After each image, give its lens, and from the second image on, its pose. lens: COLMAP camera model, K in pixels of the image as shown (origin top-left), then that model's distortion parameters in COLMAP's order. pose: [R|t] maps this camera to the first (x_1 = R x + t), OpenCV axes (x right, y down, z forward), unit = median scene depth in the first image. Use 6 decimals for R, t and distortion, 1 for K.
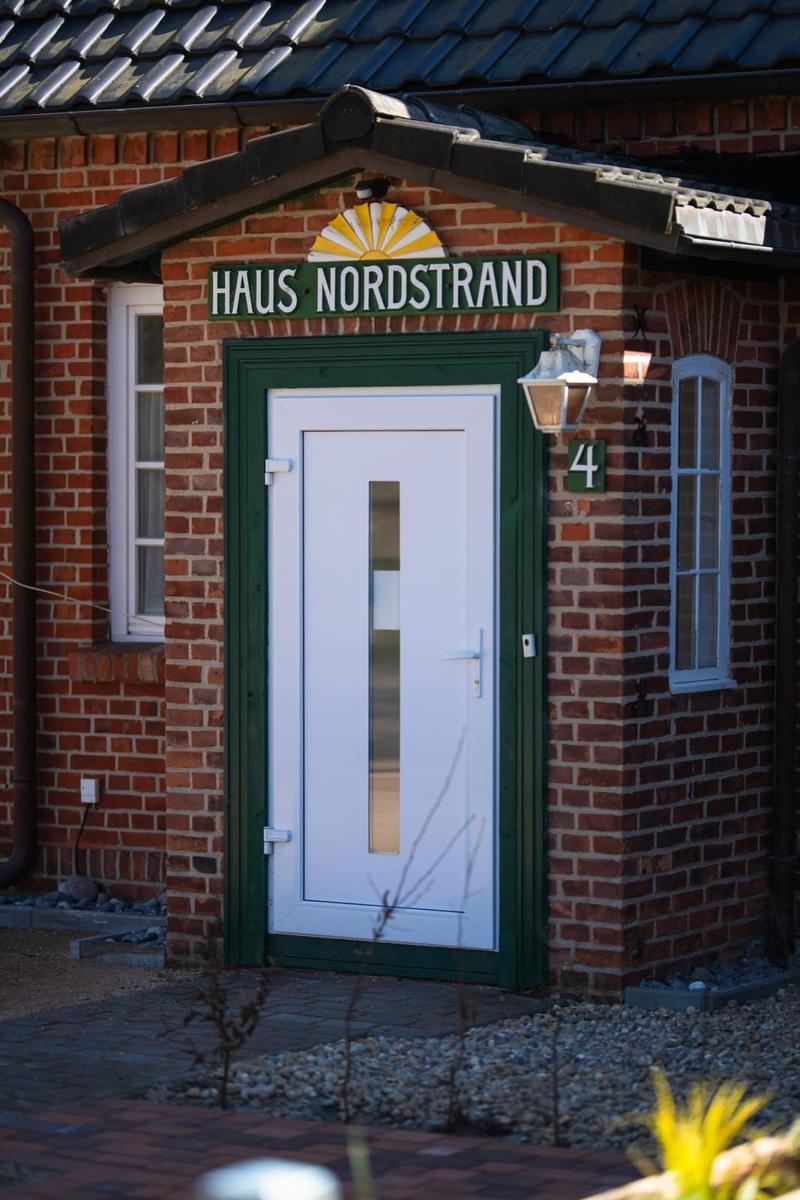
lens RADIAL K [[3466.4, 0, 400.0], [0, 3466.4, 600.0], [0, 0, 1]] dist [0.076381, -0.290360]
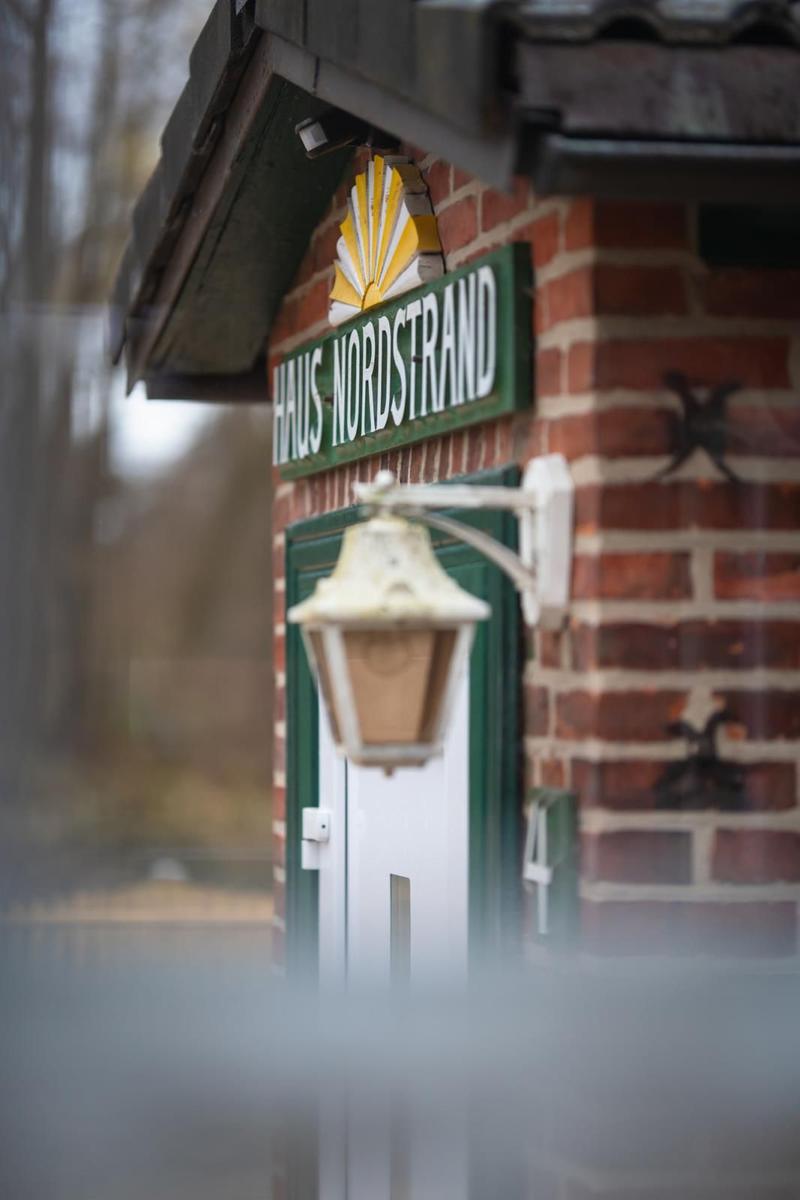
lens RADIAL K [[3466.4, 0, 400.0], [0, 3466.4, 600.0], [0, 0, 1]] dist [0.076381, -0.290360]
pose [[0.709629, -0.019193, -0.704314, 0.261799], [-0.024608, 0.998344, -0.051999, -0.043984], [0.704145, 0.054232, 0.707982, 0.711789]]
